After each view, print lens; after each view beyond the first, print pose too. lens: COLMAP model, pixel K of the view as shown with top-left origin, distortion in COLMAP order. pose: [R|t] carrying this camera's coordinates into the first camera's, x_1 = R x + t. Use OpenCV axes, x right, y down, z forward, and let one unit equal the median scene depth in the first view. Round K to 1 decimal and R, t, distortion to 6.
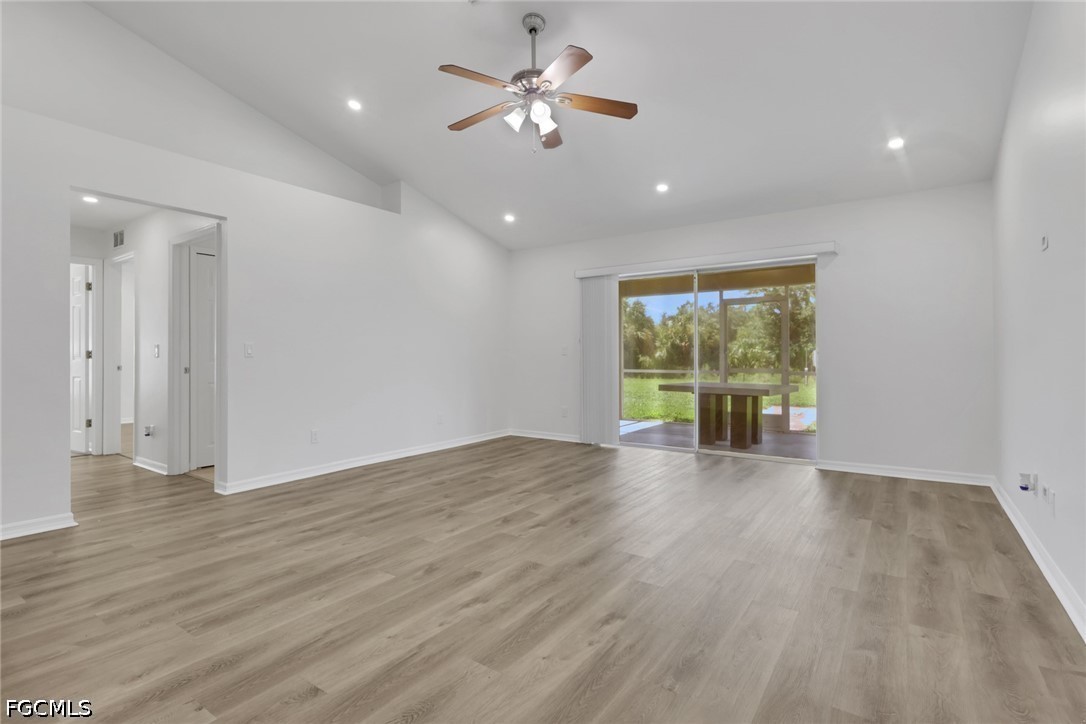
lens RADIAL K [[517.7, 0, 537.7], [0, 517.7, 358.2], [0, 0, 1]] dist [0.001885, -0.000625]
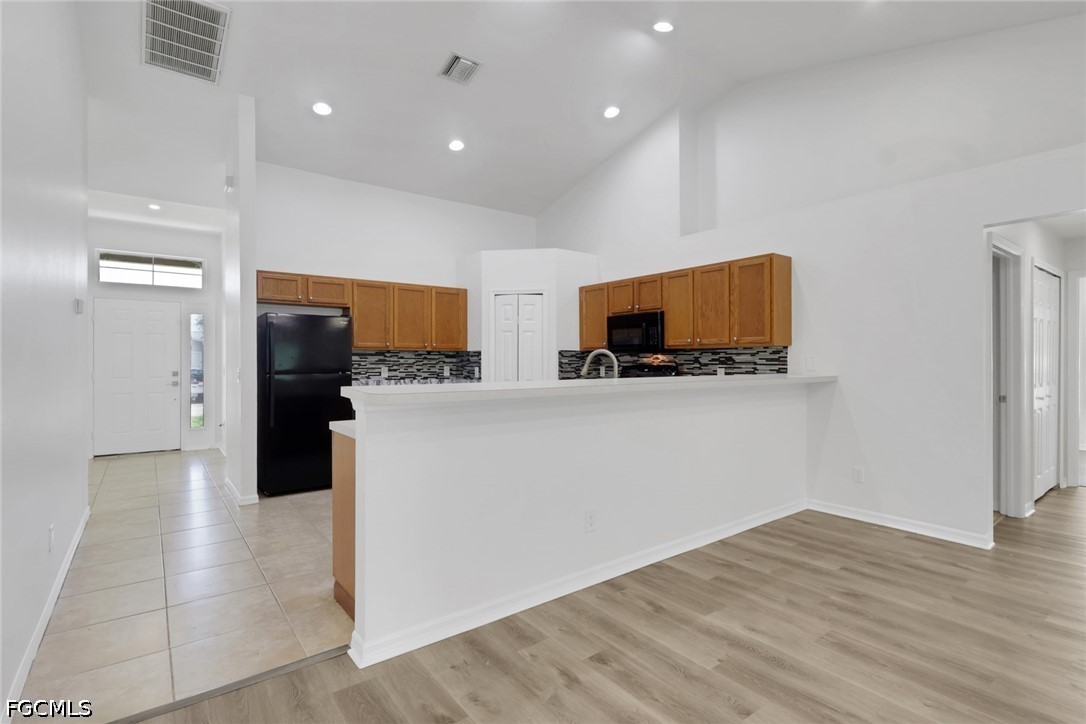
lens RADIAL K [[517.7, 0, 540.9], [0, 517.7, 361.2], [0, 0, 1]] dist [0.001885, -0.000625]
pose [[-0.300333, 0.001254, -0.953834, 0.506925], [-0.003243, 0.999992, 0.002336, -0.078315], [0.953829, 0.003795, -0.300326, 0.599180]]
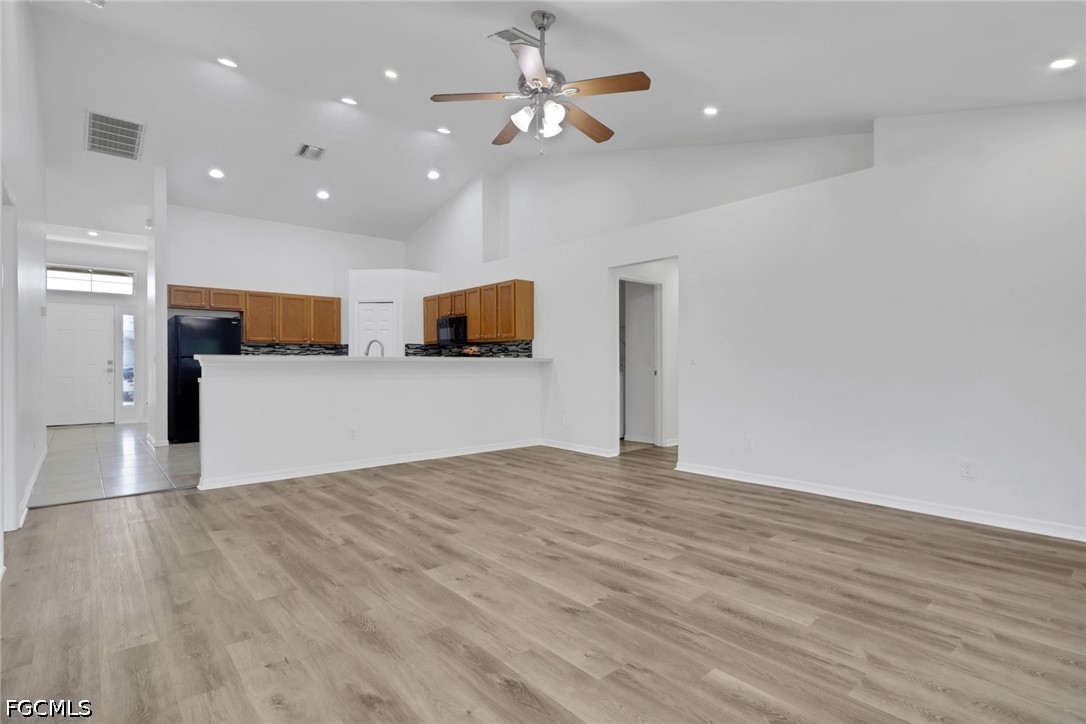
lens RADIAL K [[517.7, 0, 533.3], [0, 517.7, 362.4], [0, 0, 1]] dist [0.001885, -0.000625]
pose [[-0.235398, 0.000524, -0.971899, 1.196604], [-0.003808, 0.999992, 0.001462, -0.012448], [0.971892, 0.004045, -0.235394, 1.529465]]
